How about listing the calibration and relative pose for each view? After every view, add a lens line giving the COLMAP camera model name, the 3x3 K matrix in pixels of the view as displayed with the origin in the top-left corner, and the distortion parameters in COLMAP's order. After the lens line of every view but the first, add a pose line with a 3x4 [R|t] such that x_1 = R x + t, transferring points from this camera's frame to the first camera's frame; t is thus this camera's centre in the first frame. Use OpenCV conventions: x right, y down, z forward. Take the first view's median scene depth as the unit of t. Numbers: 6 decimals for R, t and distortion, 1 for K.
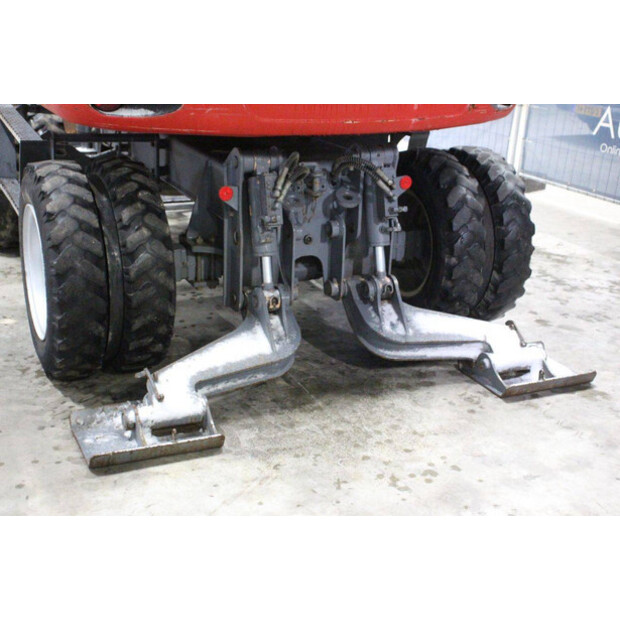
lens RADIAL K [[866.0, 0, 305.0], [0, 866.0, 304.9], [0, 0, 1]] dist [0.054110, 0.000000]
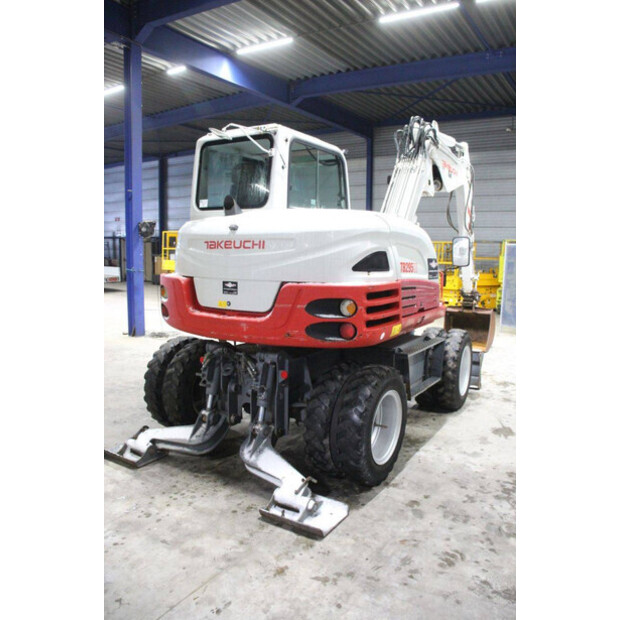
lens RADIAL K [[499.8, 0, 325.9], [0, 499.8, 310.7], [0, 0, 1]] dist [-0.131201, 0.077852]
pose [[0.570901, 0.075384, -0.817551, 1.018109], [-0.267952, 0.958359, -0.098745, -0.198355], [0.776063, 0.275438, 0.567327, 0.500162]]
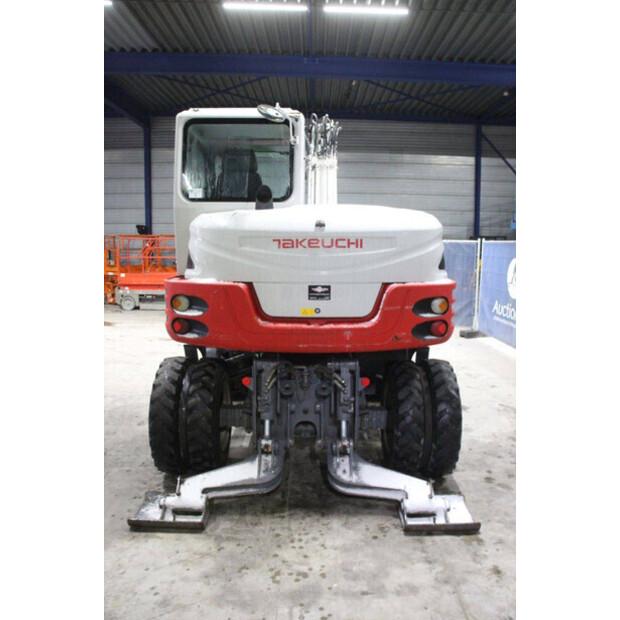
lens RADIAL K [[499.8, 0, 320.0], [0, 499.8, 308.0], [0, 0, 1]] dist [-0.131201, 0.077852]
pose [[0.914738, 0.020506, -0.403526, 0.434794], [-0.110753, 0.973184, -0.201608, -0.083485], [0.388571, 0.229110, 0.892480, 0.119054]]
